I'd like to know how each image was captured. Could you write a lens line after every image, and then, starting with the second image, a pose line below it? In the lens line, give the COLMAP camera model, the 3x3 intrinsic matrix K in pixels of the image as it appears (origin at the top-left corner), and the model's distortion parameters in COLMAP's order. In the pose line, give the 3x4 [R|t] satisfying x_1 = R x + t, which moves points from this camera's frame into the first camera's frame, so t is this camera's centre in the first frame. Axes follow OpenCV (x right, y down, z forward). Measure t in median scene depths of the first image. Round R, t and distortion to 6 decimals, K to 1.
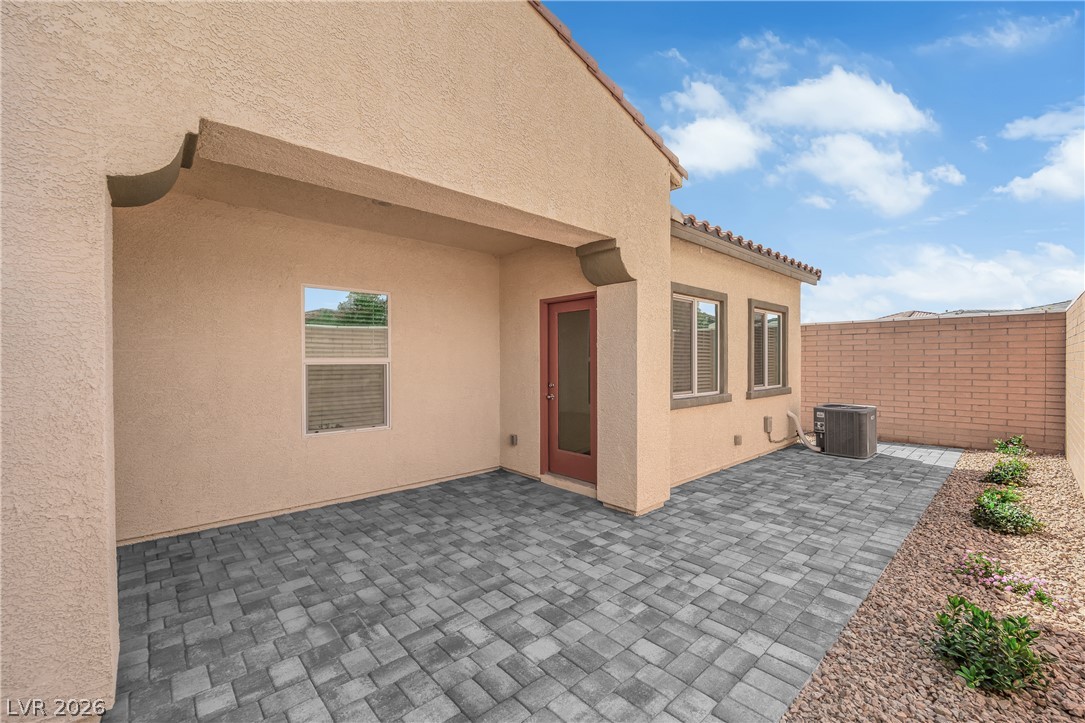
lens RADIAL K [[444.8, 0, 539.8], [0, 444.8, 359.7], [0, 0, 1]] dist [-0.006434, -0.004008]
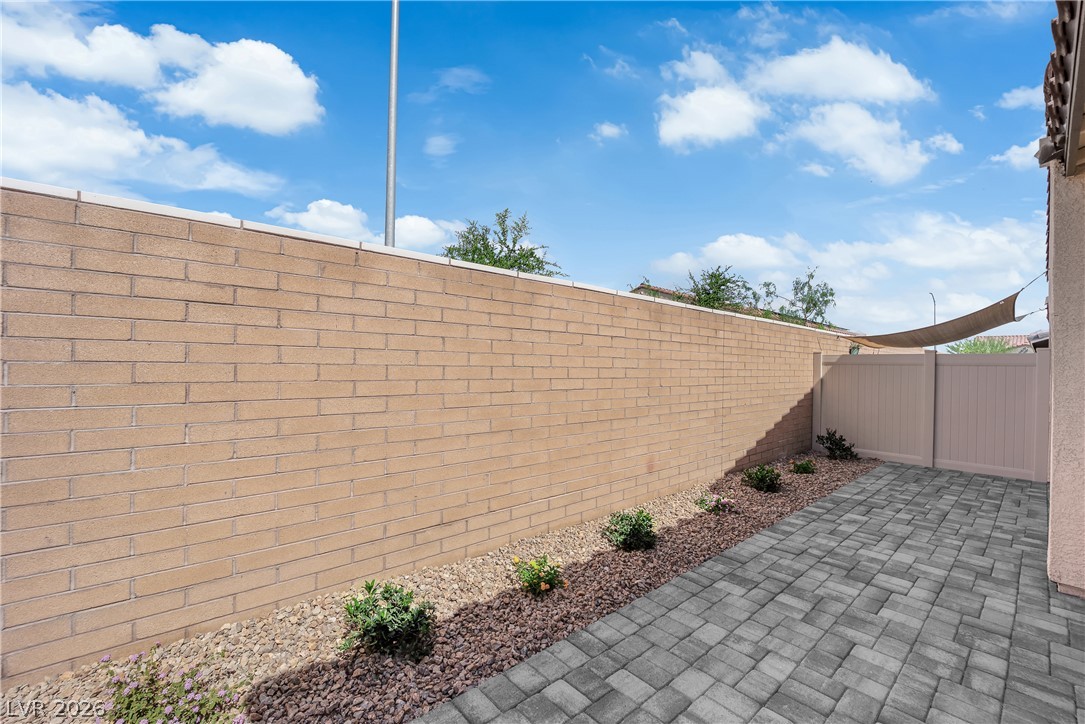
lens RADIAL K [[444.8, 0, 540.4], [0, 444.8, 362.1], [0, 0, 1]] dist [-0.006434, -0.004008]
pose [[-0.999616, -0.017562, 0.021412, 1.214983], [-0.017739, 0.999809, -0.008144, 0.002859], [-0.021265, -0.008521, -0.999738, 1.933385]]
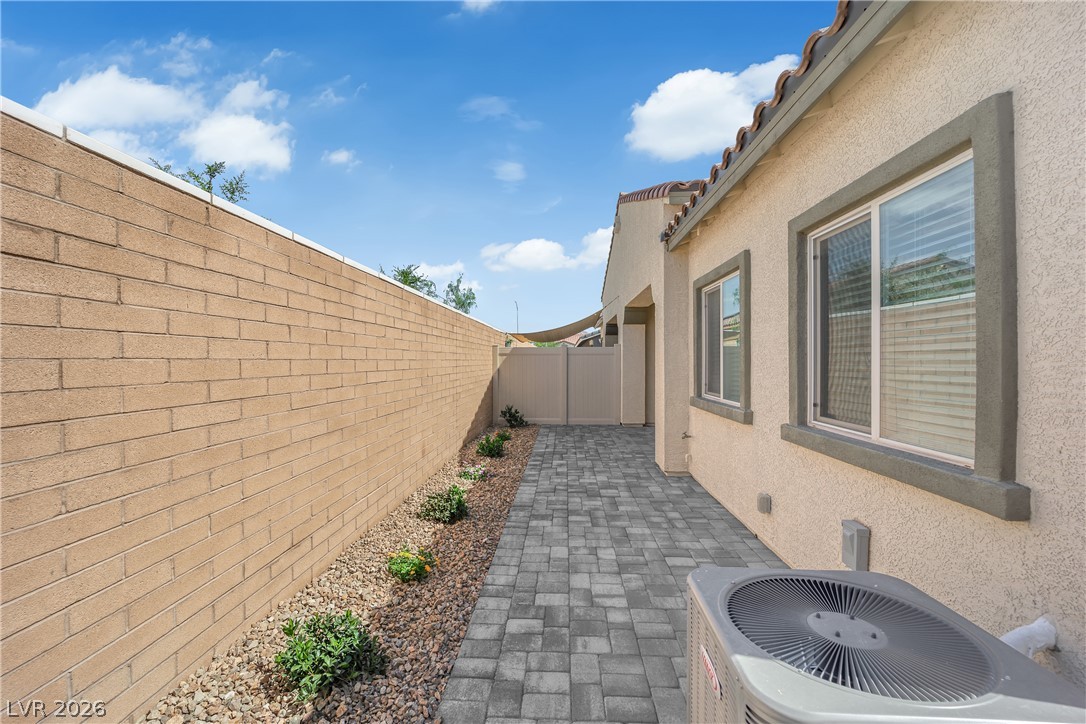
lens RADIAL K [[445.3, 0, 542.3], [0, 445.3, 360.6], [0, 0, 1]] dist [-0.006434, -0.004008]
pose [[-0.707850, 0.000553, -0.706363, 1.615171], [0.002099, 0.999997, -0.001321, 0.009603], [0.706360, -0.002418, -0.707849, 1.881528]]
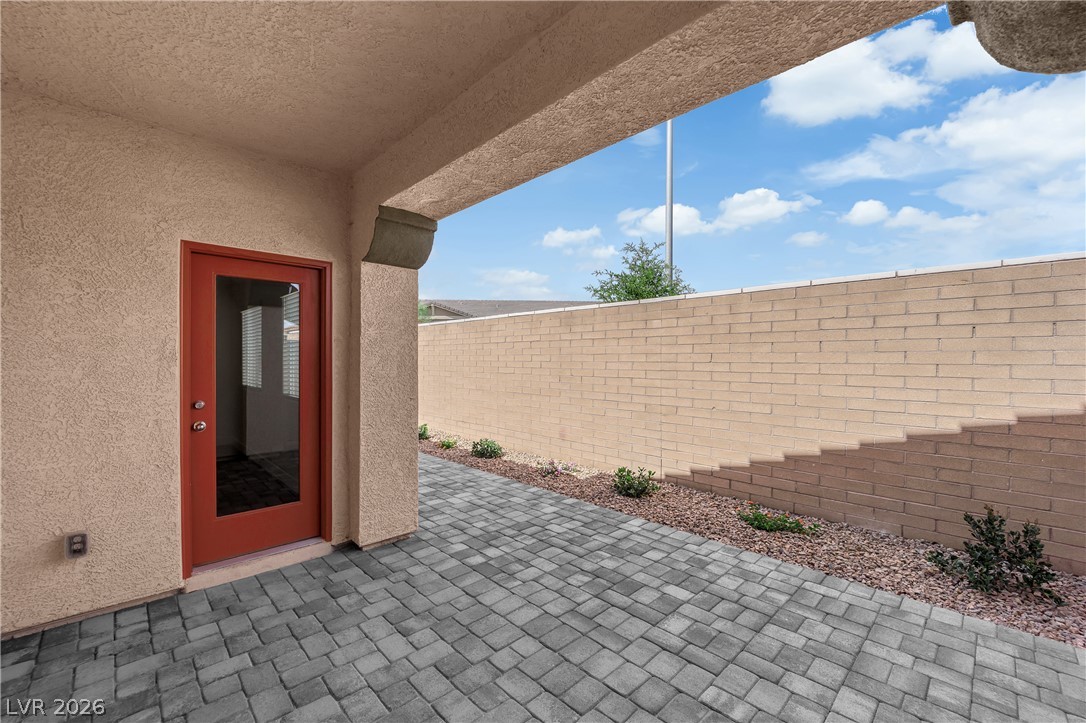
lens RADIAL K [[445.3, 0, 540.7], [0, 445.3, 365.7], [0, 0, 1]] dist [-0.006434, -0.004008]
pose [[-0.030379, -0.011837, 0.999468, -0.710619], [-0.006730, 0.999910, 0.011638, 0.001463], [-0.999516, -0.006372, -0.030456, 0.826502]]
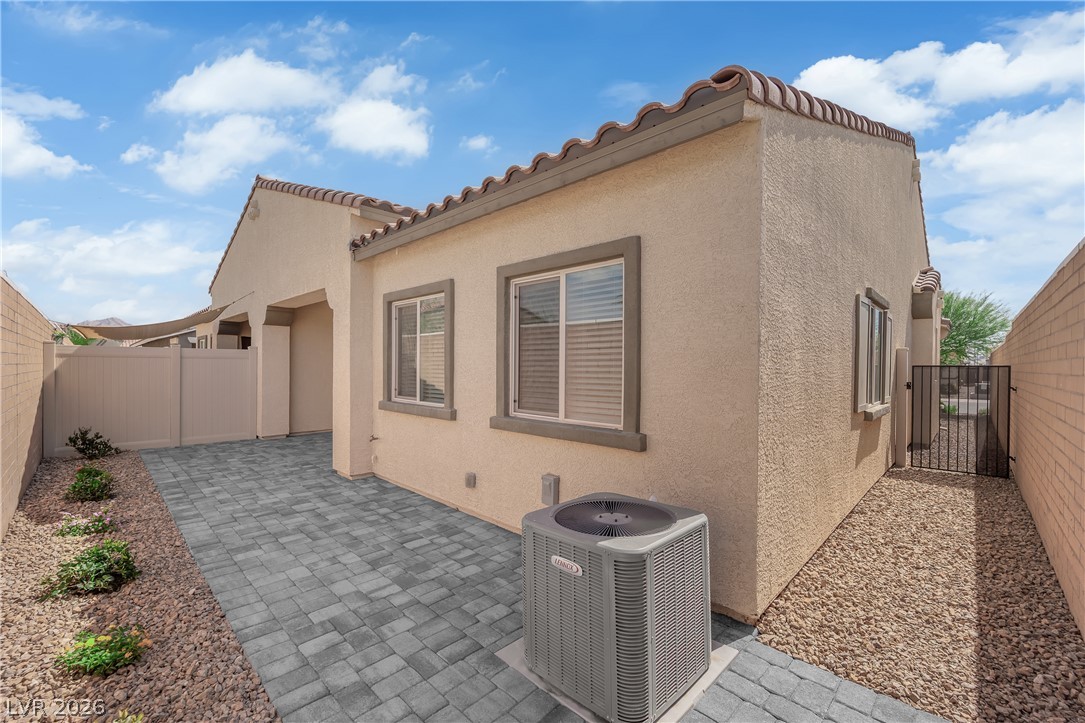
lens RADIAL K [[444.8, 0, 539.6], [0, 444.8, 365.6], [0, 0, 1]] dist [-0.006434, -0.004008]
pose [[0.060053, 0.000157, -0.998195, 1.816794], [-0.005793, 0.999983, -0.000191, -0.000341], [0.998178, 0.005794, 0.060053, 1.679826]]
